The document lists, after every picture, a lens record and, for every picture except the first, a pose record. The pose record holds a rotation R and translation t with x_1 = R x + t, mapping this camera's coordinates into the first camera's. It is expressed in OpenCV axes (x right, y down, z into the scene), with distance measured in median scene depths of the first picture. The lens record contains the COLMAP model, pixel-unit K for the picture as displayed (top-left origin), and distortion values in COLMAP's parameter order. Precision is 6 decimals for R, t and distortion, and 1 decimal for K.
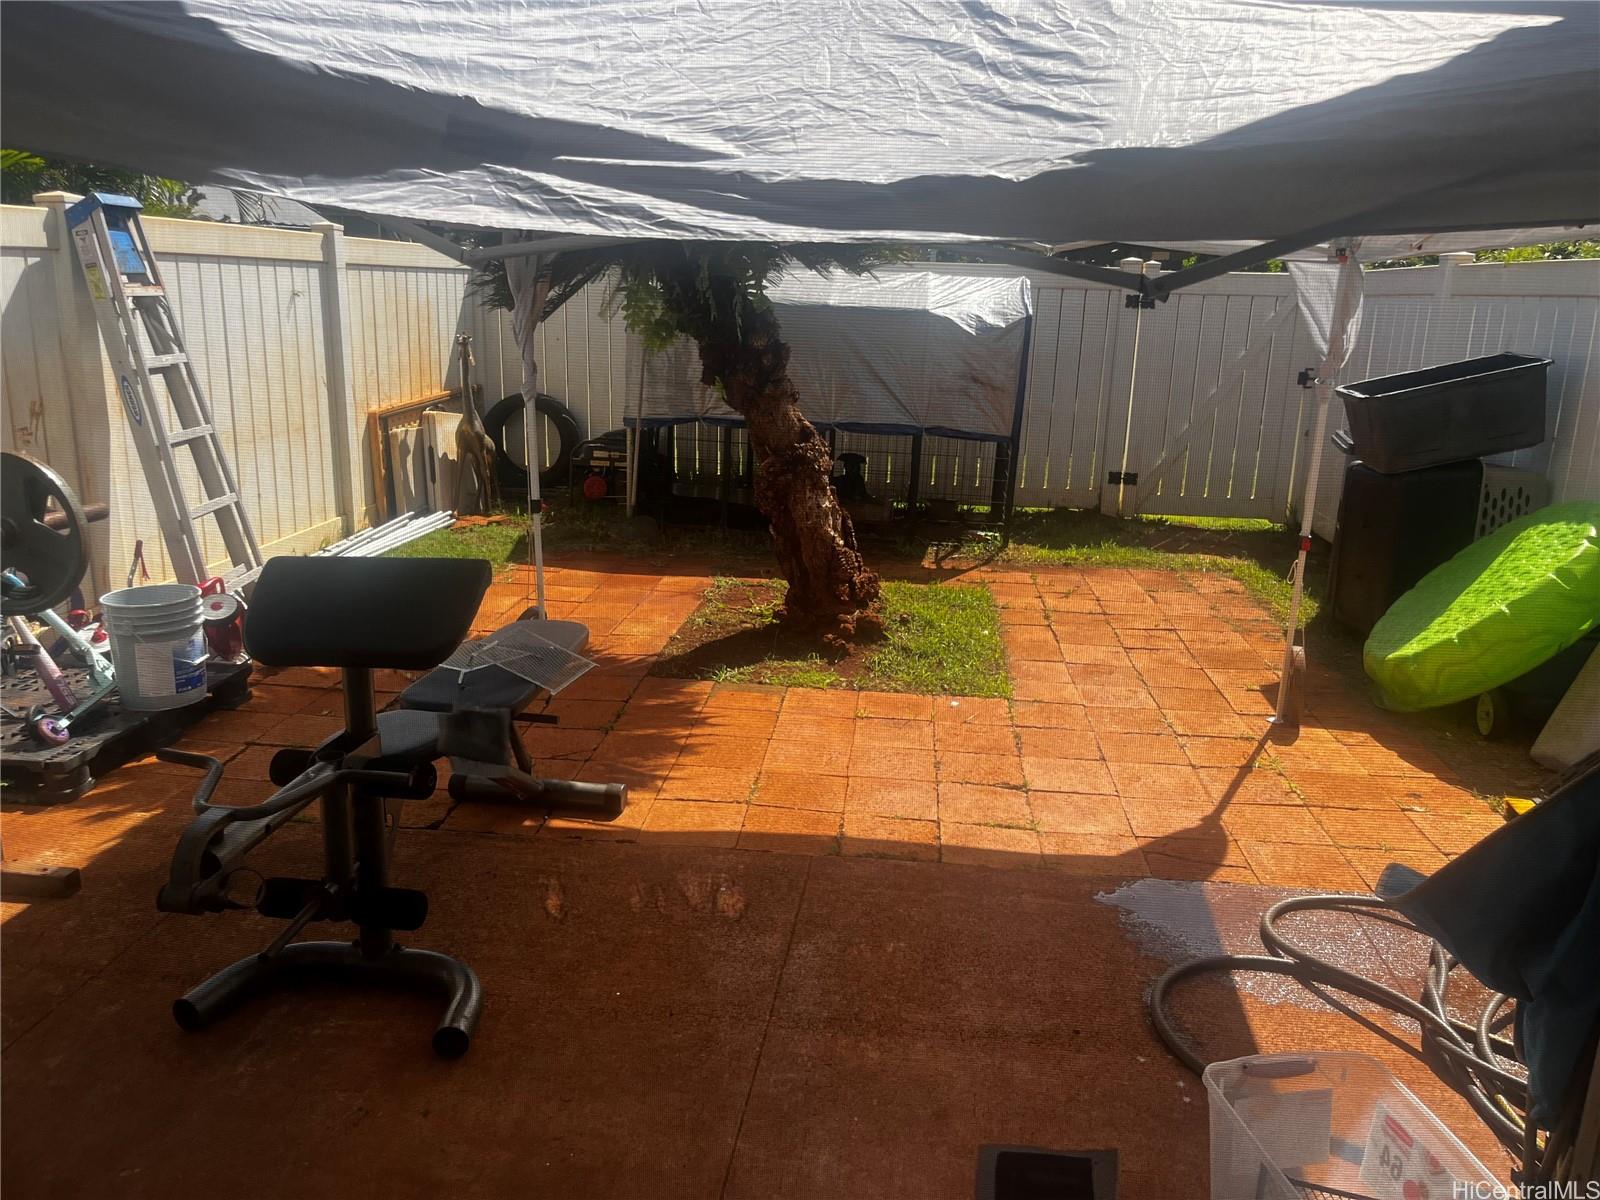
lens RADIAL K [[1230.3, 0, 796.0], [0, 1230.3, 612.0], [0, 0, 1]] dist [0.063835, -0.096134]
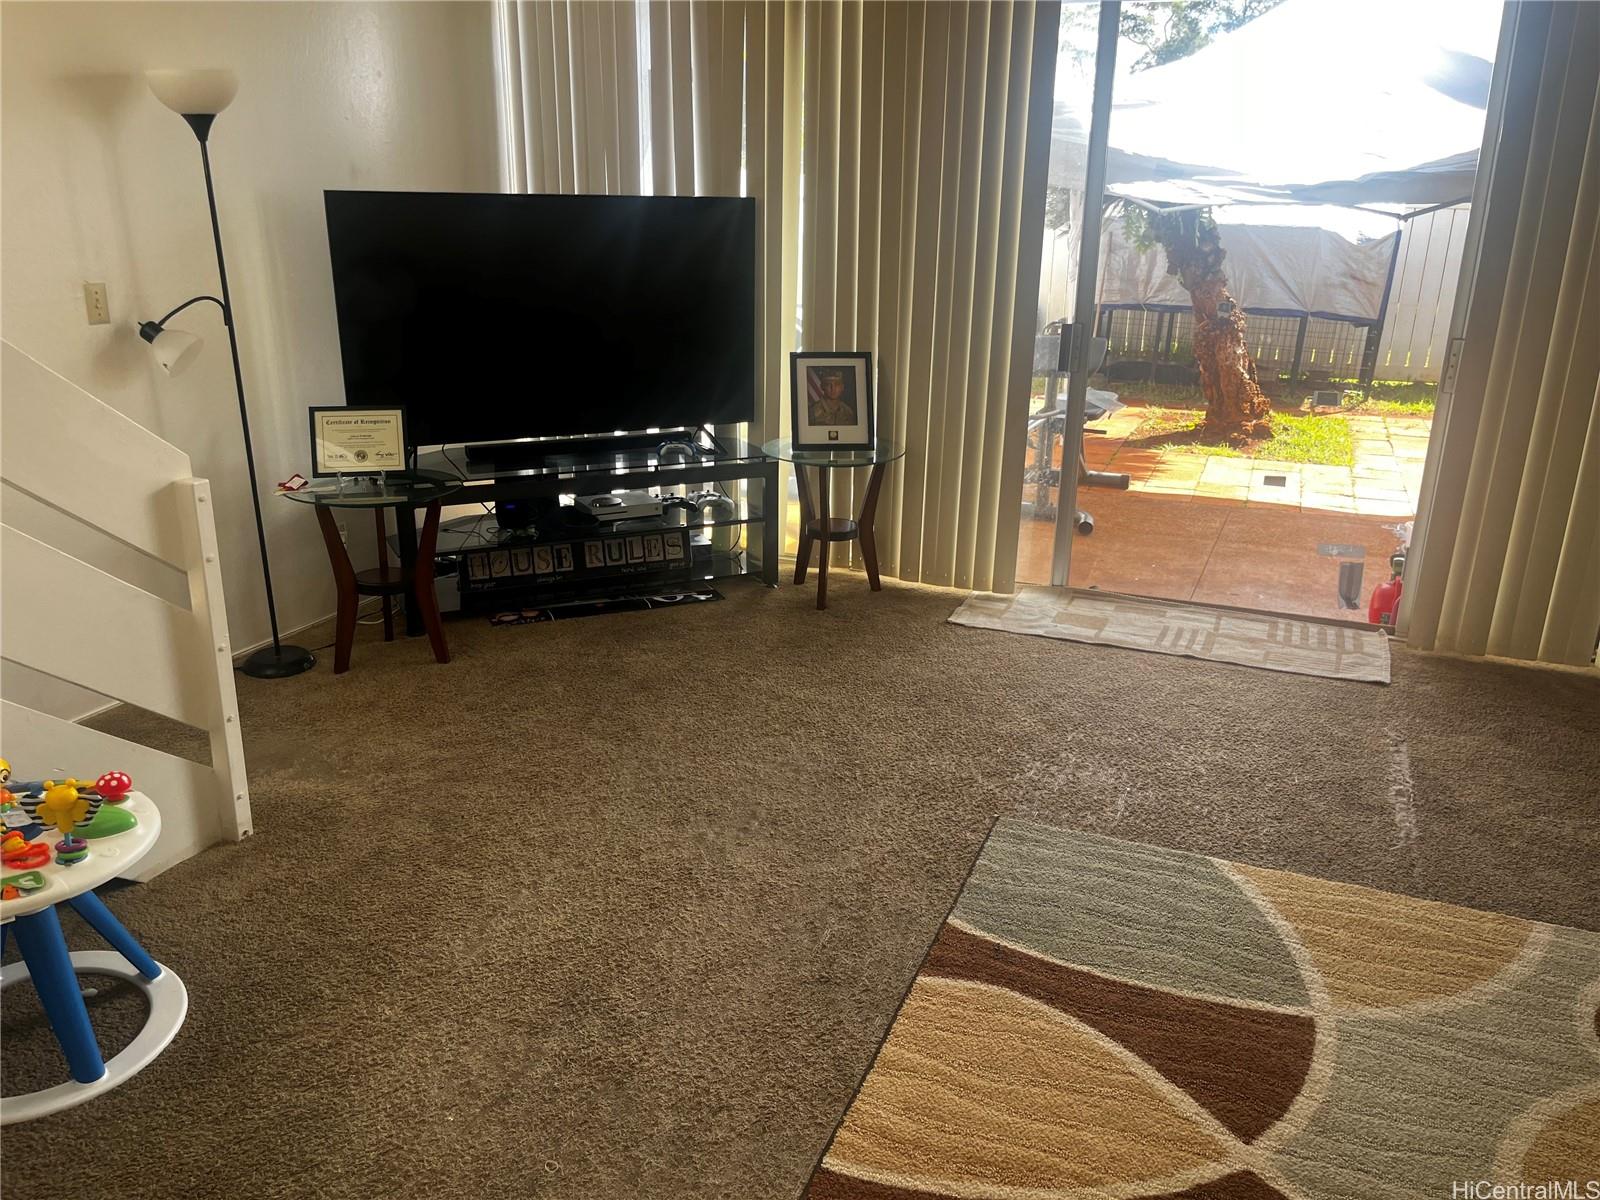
lens RADIAL K [[1230.3, 0, 796.0], [0, 1230.3, 612.0], [0, 0, 1]] dist [0.063835, -0.096134]
pose [[0.960876, 0.077104, -0.266031, -0.072113], [-0.060286, 0.995665, 0.070828, 0.163818], [0.270339, -0.052019, 0.961359, -0.692051]]
